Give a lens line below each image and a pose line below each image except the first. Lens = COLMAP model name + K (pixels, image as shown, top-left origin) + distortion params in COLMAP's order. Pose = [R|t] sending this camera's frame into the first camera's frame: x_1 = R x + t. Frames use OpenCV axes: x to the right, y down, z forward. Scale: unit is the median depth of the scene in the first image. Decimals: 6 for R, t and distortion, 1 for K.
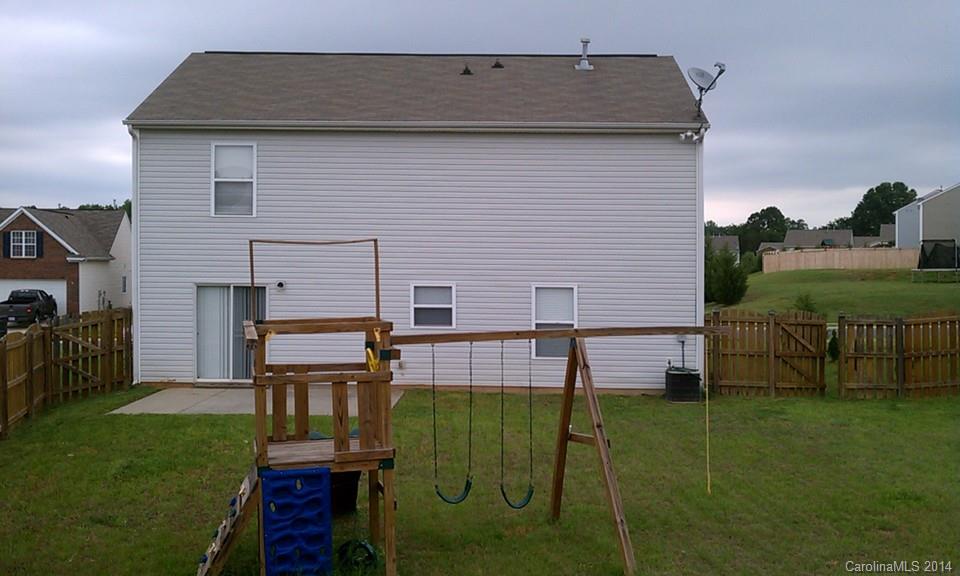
lens RADIAL K [[1029.0, 0, 484.8], [0, 1029.0, 283.6], [0, 0, 1]] dist [0.015487, 0.000000]
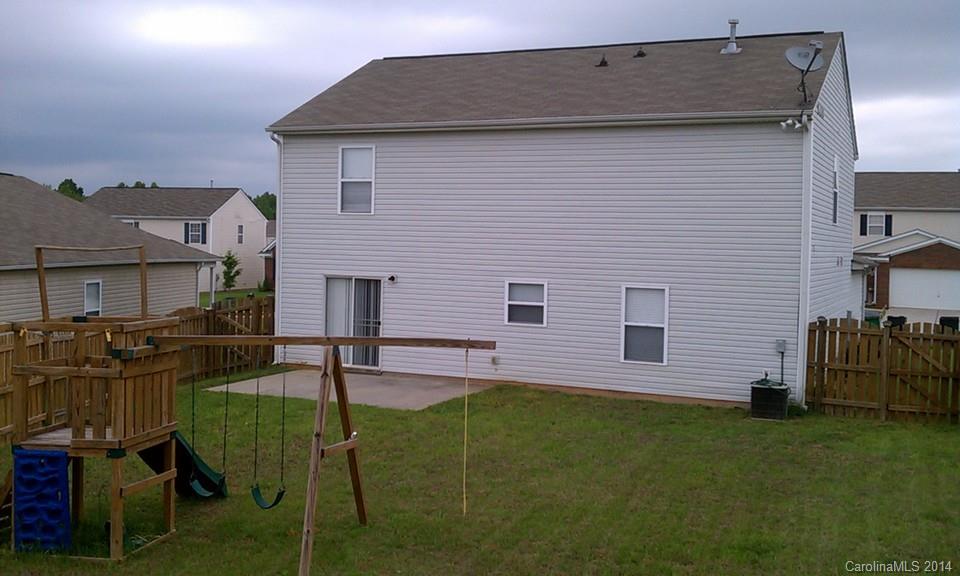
lens RADIAL K [[1029.0, 0, 485.0], [0, 1029.0, 290.8], [0, 0, 1]] dist [0.015487, 0.000000]
pose [[0.917952, 0.028933, -0.395636, 0.308966], [-0.020561, 0.999466, 0.025384, -0.015109], [0.396159, -0.015167, 0.918057, 0.065716]]
